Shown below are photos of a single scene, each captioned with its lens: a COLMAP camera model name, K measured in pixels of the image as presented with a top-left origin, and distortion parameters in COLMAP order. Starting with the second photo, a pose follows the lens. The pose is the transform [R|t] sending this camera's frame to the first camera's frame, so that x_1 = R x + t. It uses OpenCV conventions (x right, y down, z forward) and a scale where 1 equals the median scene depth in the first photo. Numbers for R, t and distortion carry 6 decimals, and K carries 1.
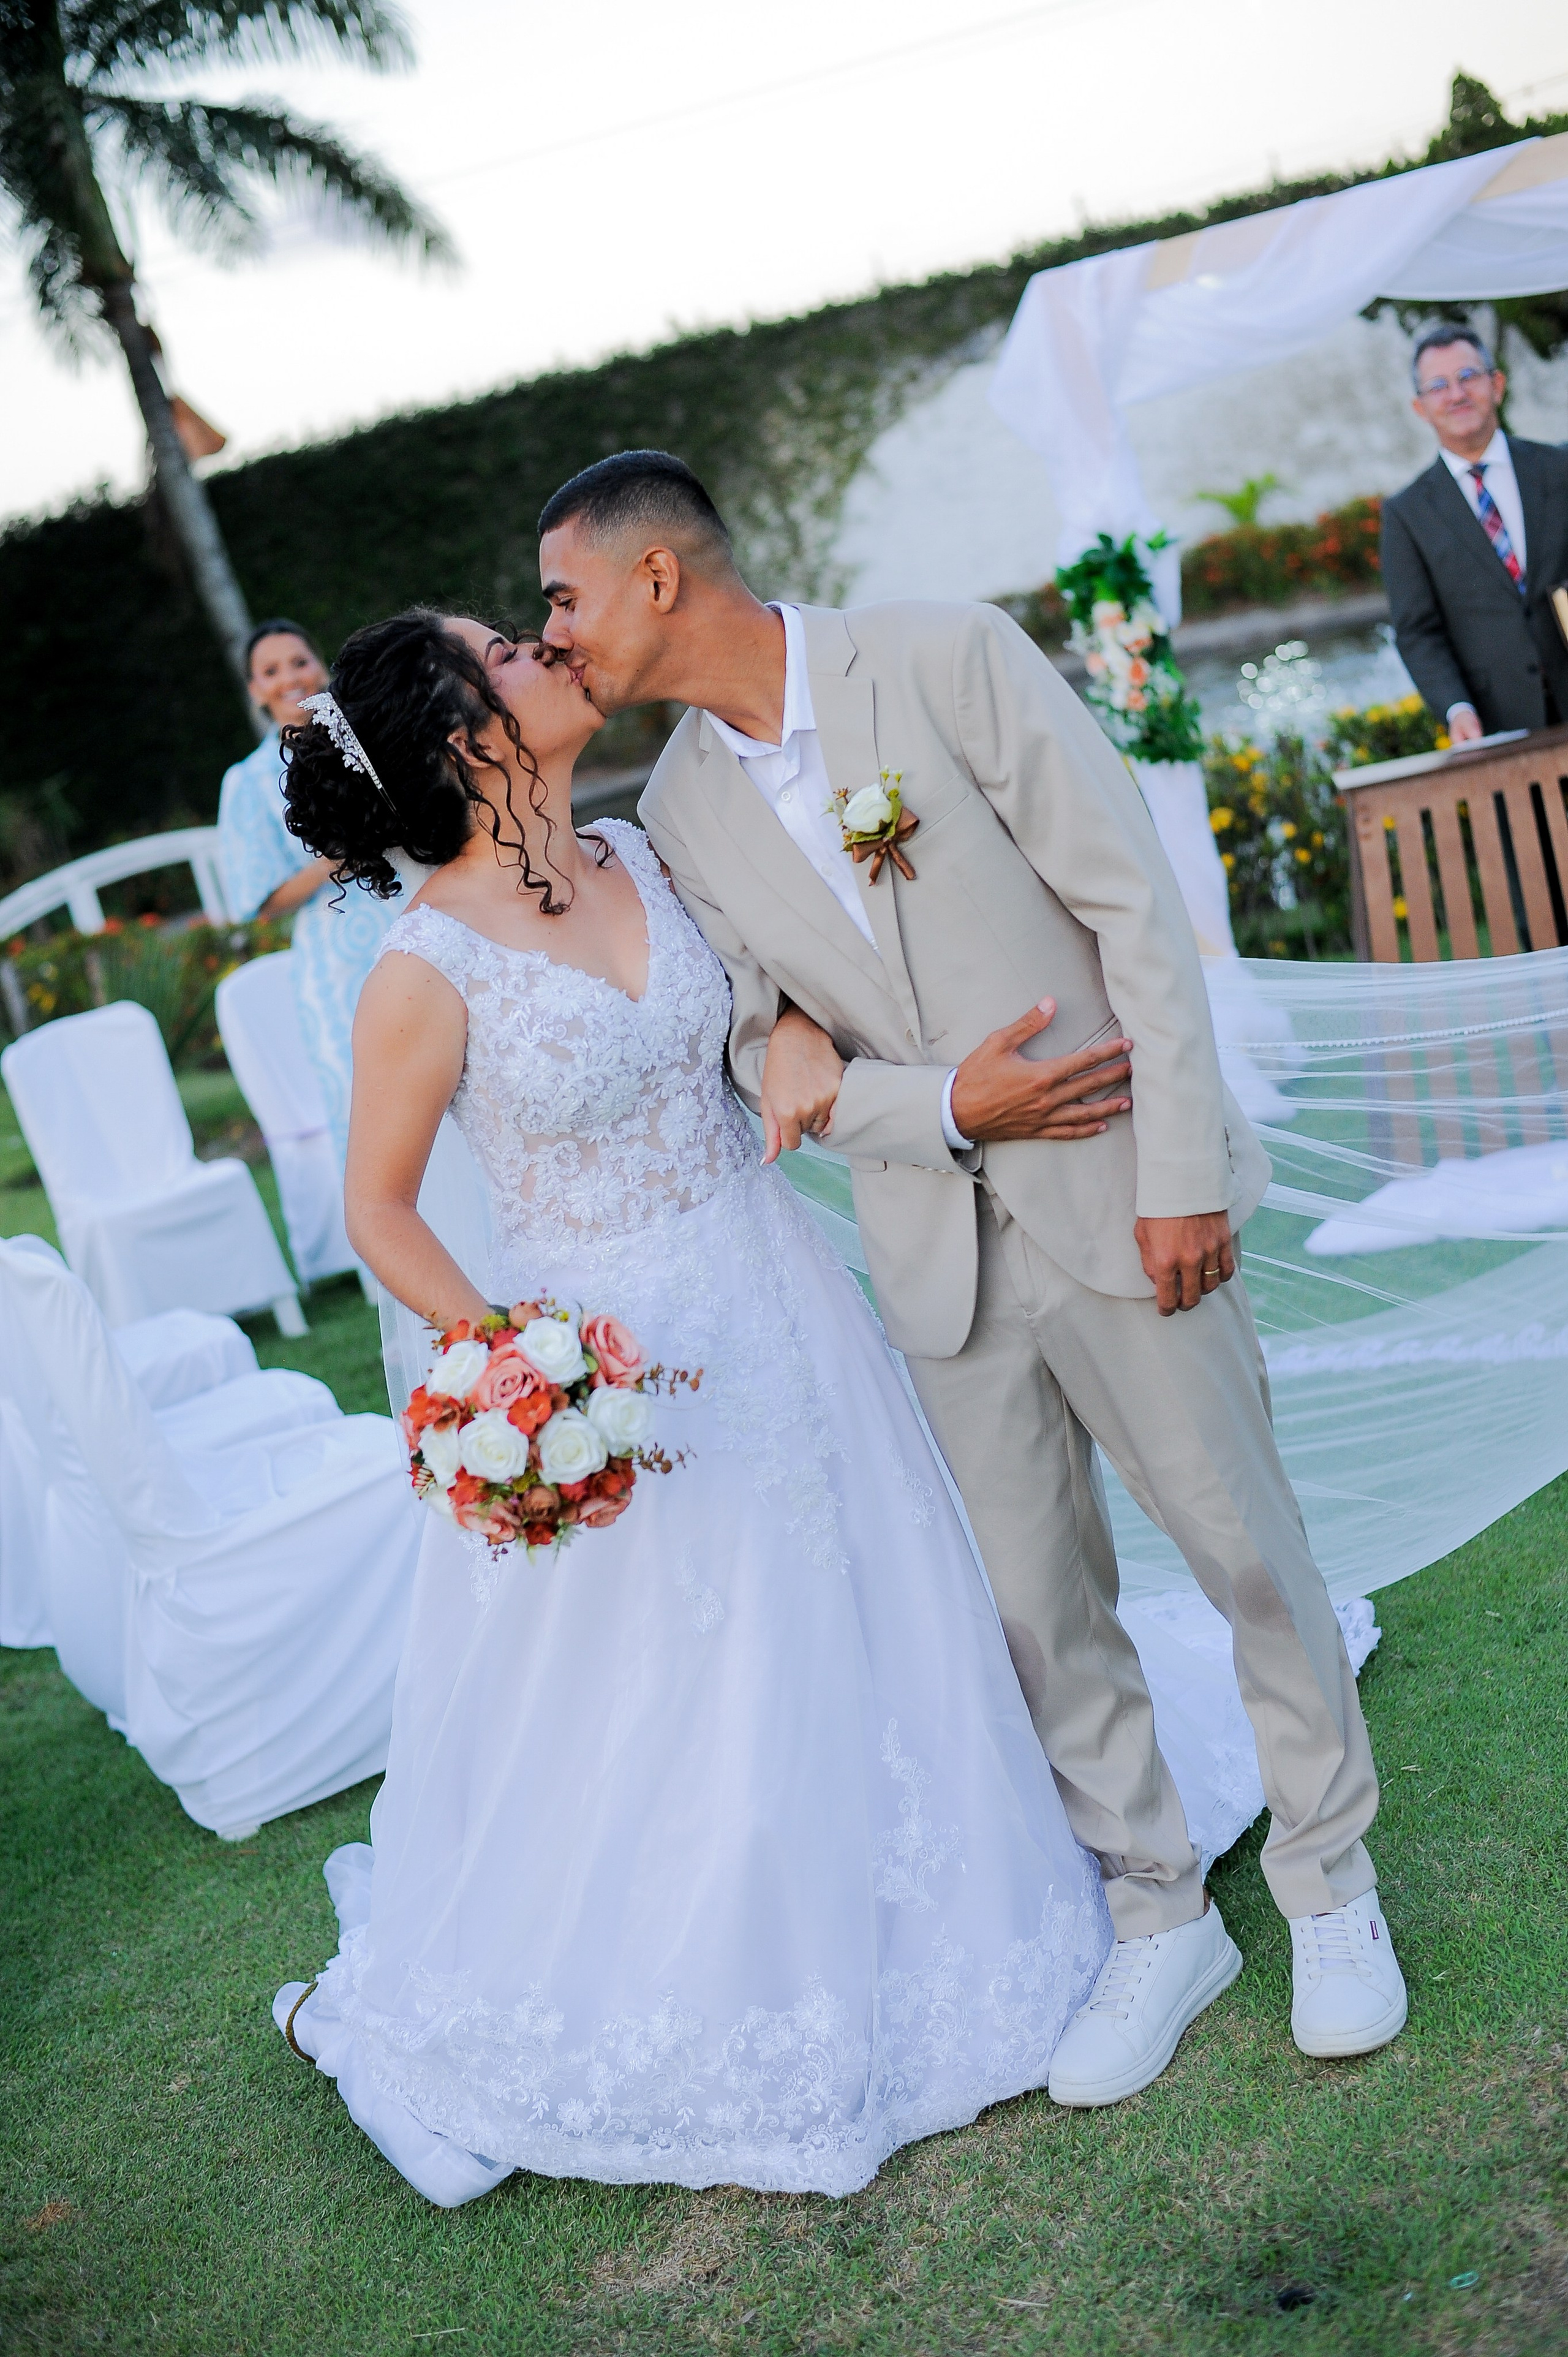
lens RADIAL K [[3442.9, 0, 789.9], [0, 3442.9, 1168.4], [0, 0, 1]] dist [-0.079659, 0.000000]
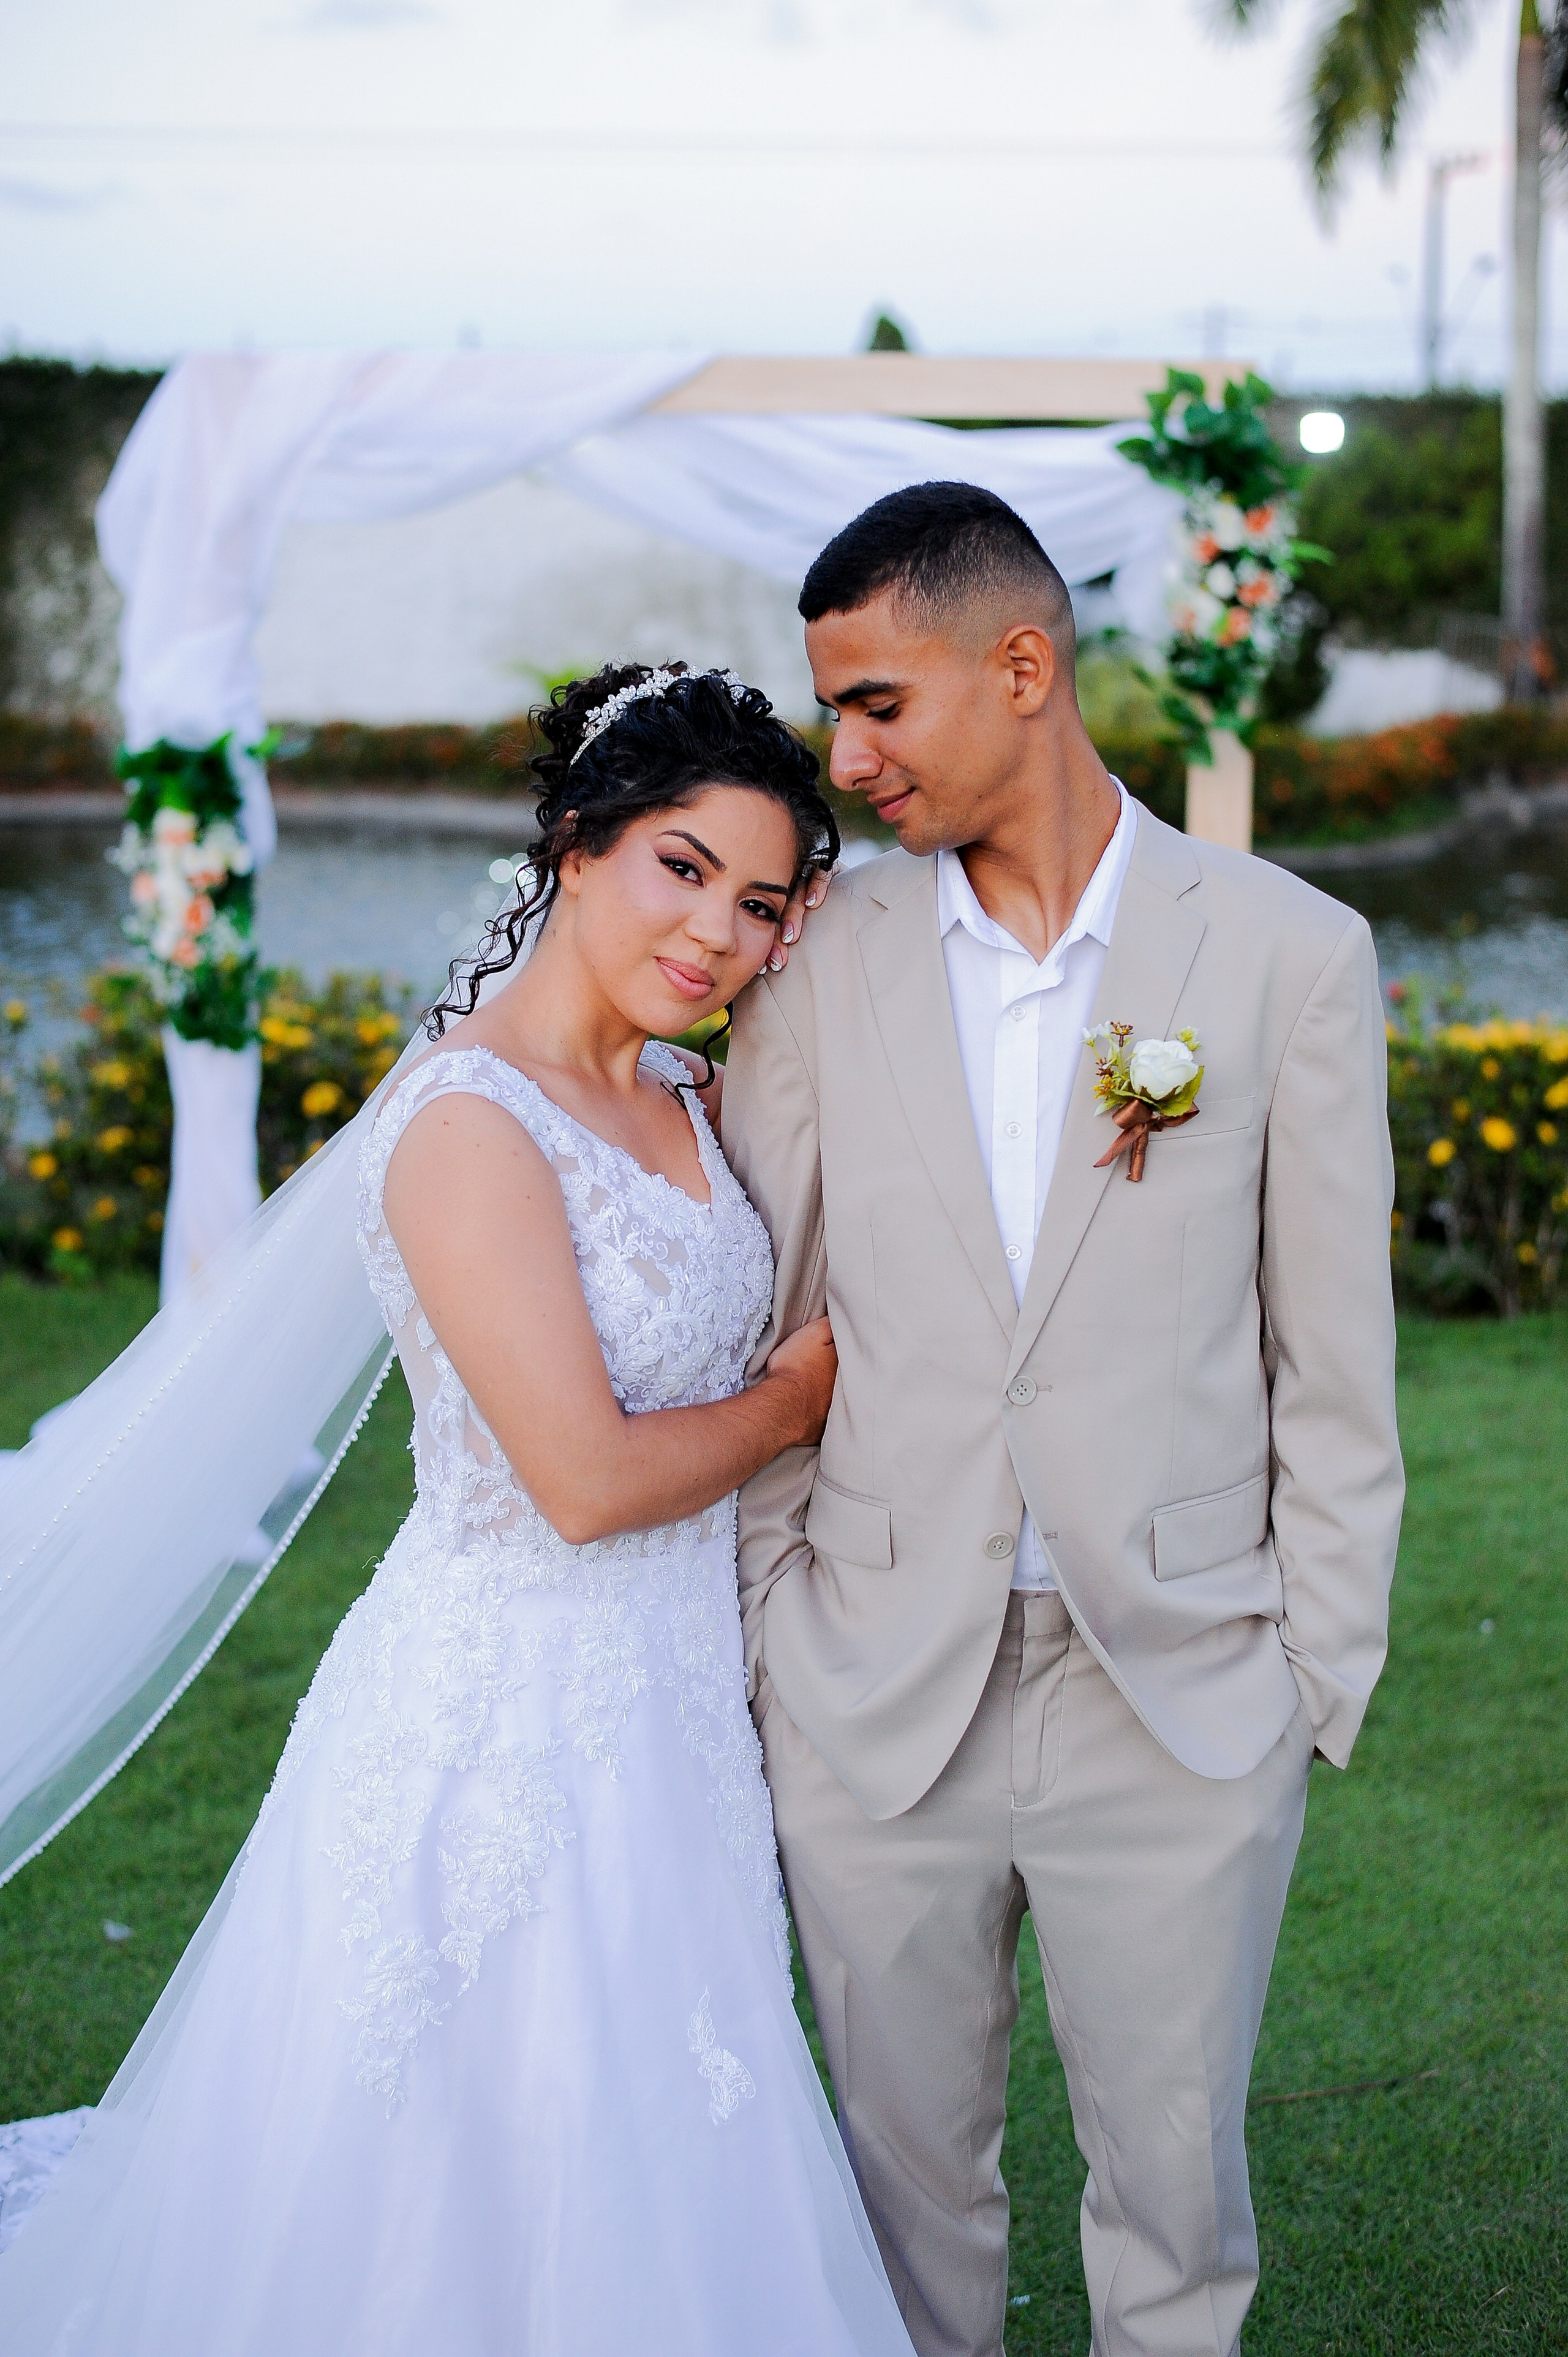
lens RADIAL K [[3442.9, 0, 798.0], [0, 3442.9, 1161.0], [0, 0, 1]] dist [-0.079659, 0.000000]
pose [[0.948810, 0.229884, 0.216593, 0.081118], [-0.220443, 0.973087, -0.067127, -0.077581], [-0.226196, 0.015944, 0.973951, 0.282377]]
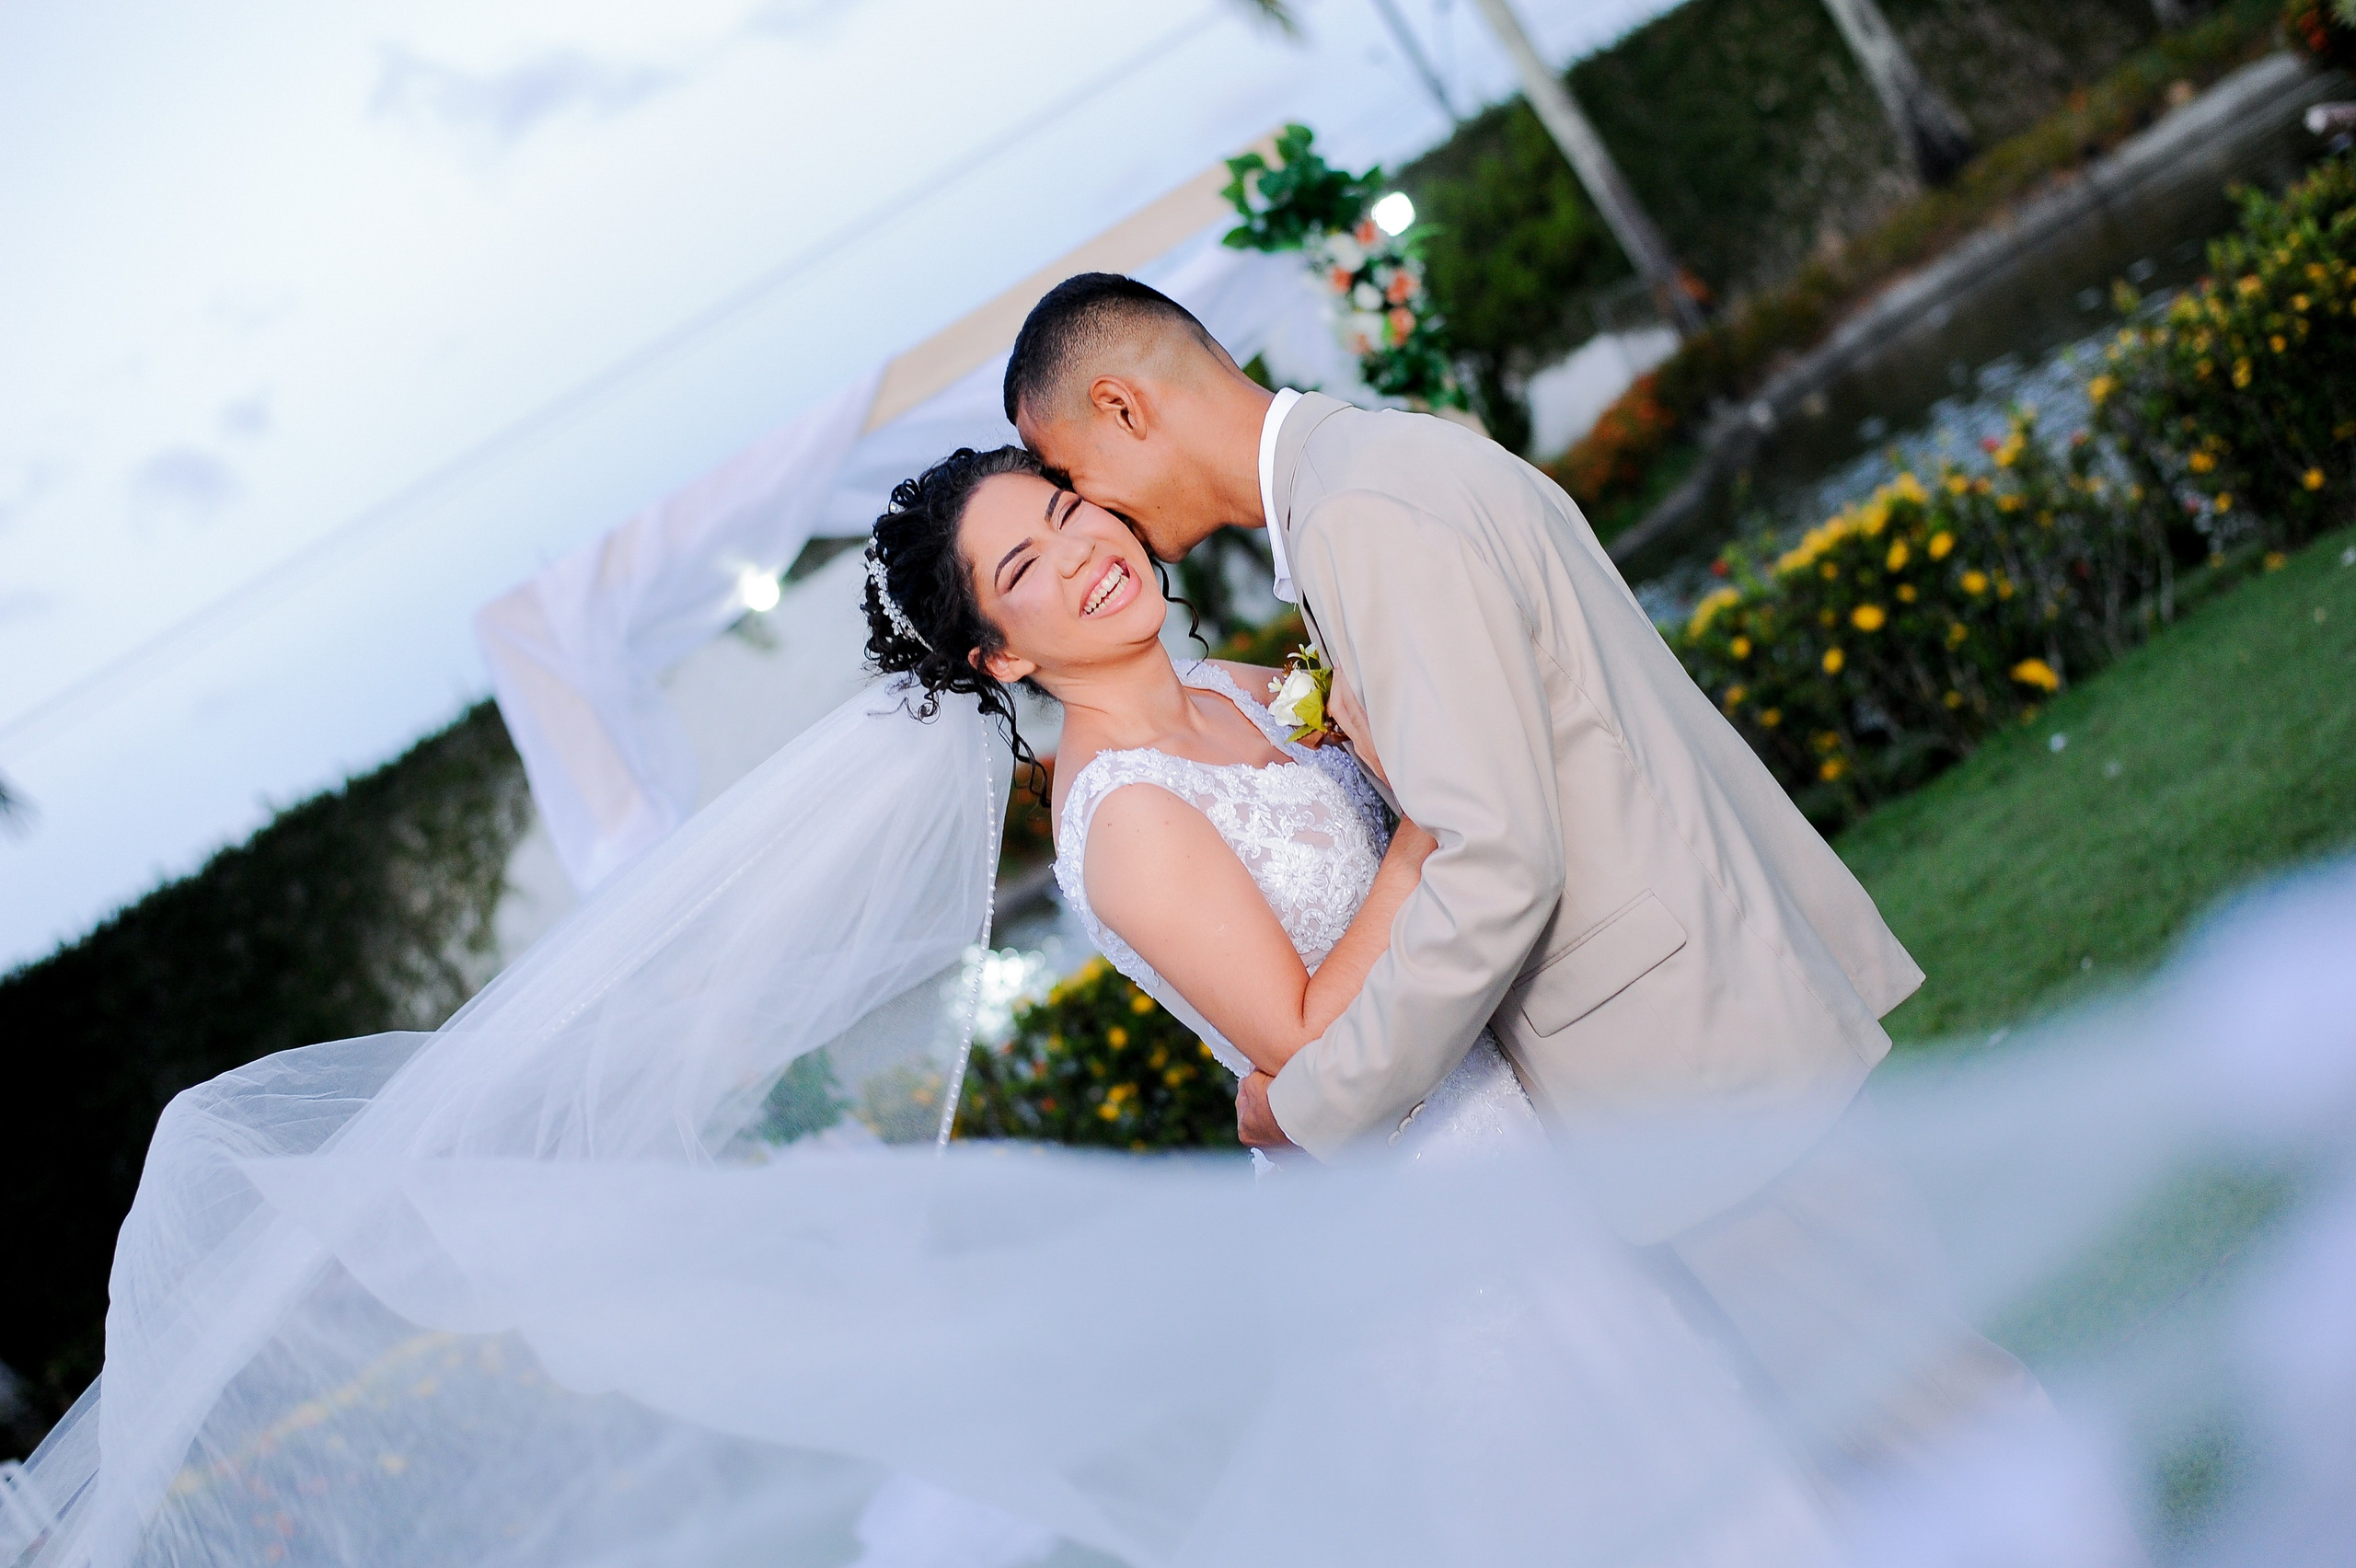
lens RADIAL K [[3441.7, 0, 1181.5], [0, 3441.7, 855.0], [0, 0, 1]] dist [-0.079659, 0.000000]
pose [[0.937171, -0.287666, 0.197378, 0.054157], [0.319434, 0.935015, -0.153978, -0.030244], [-0.140257, 0.207353, 0.968159, 0.215390]]
